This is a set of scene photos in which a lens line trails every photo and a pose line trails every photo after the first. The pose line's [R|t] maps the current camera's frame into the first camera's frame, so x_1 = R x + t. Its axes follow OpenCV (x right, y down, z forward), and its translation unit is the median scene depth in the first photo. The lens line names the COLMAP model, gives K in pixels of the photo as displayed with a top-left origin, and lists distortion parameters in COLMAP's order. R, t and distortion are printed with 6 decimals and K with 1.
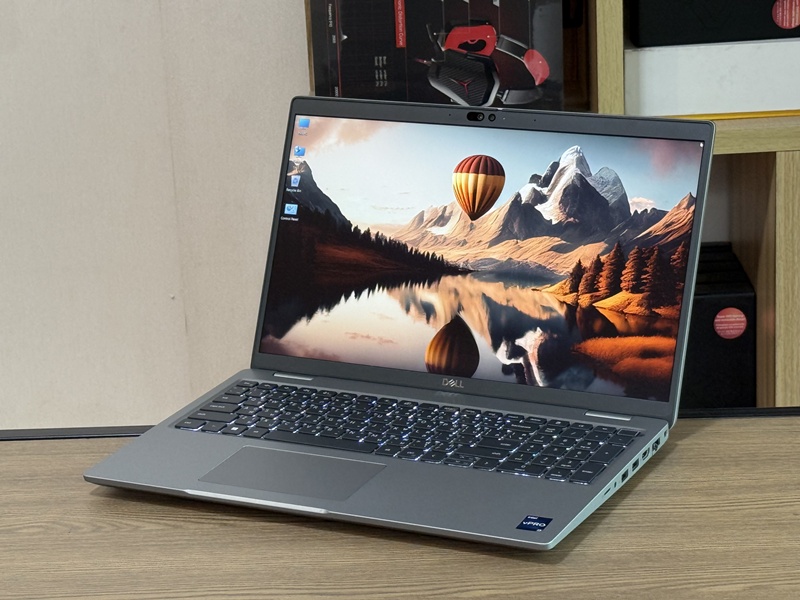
lens RADIAL K [[2198.5, 0, 400.0], [0, 2198.5, 300.0], [0, 0, 1]] dist [0.069082, 1.546641]
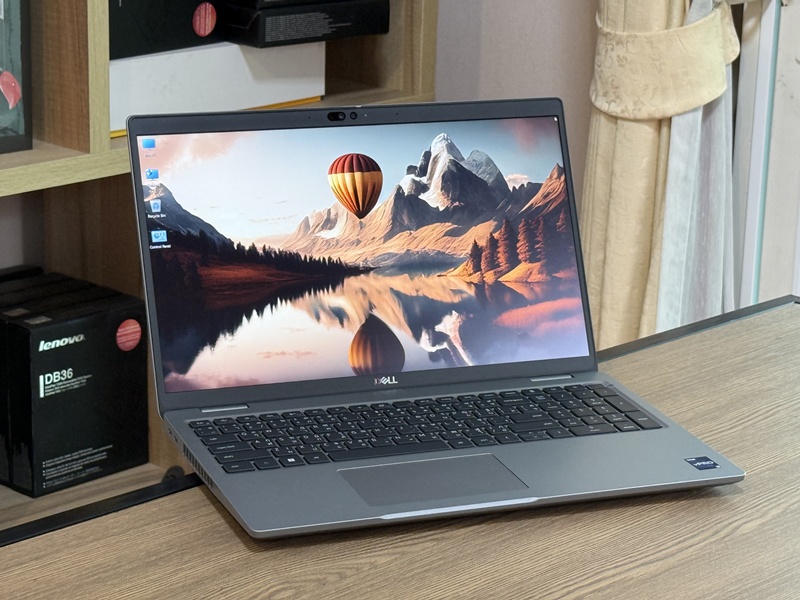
lens RADIAL K [[2198.5, 0, 400.0], [0, 2198.5, 300.0], [0, 0, 1]] dist [0.069082, 1.546641]
pose [[0.681785, -0.142902, 0.717459, -0.679891], [0.161150, 0.985982, 0.043248, -0.040302], [-0.713582, 0.086133, 0.695257, 0.297006]]
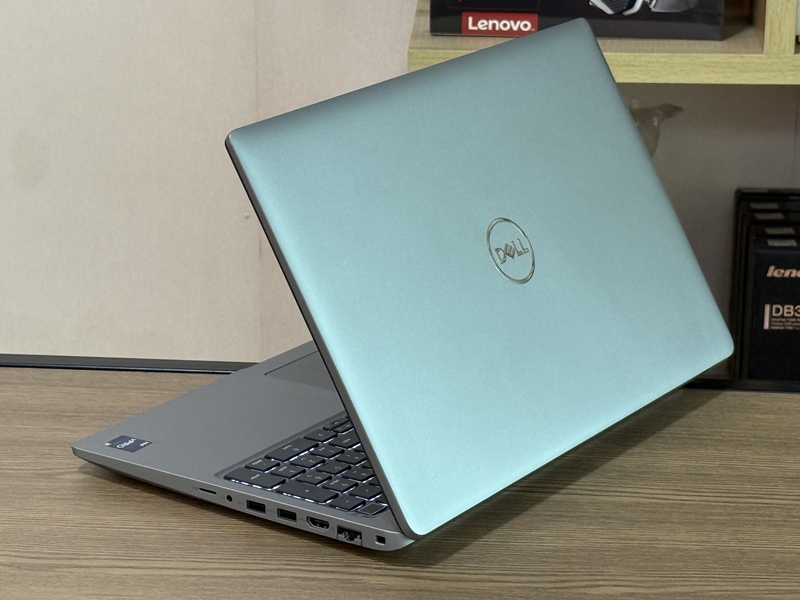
lens RADIAL K [[2426.2, 0, 400.0], [0, 2426.2, 300.0], [0, 0, 1]] dist [0.118116, 1.003770]
pose [[0.997492, 0.063445, -0.031377, -0.017371], [-0.062678, 0.997724, 0.024850, 0.006188], [0.032882, -0.022821, 0.999199, 0.076137]]
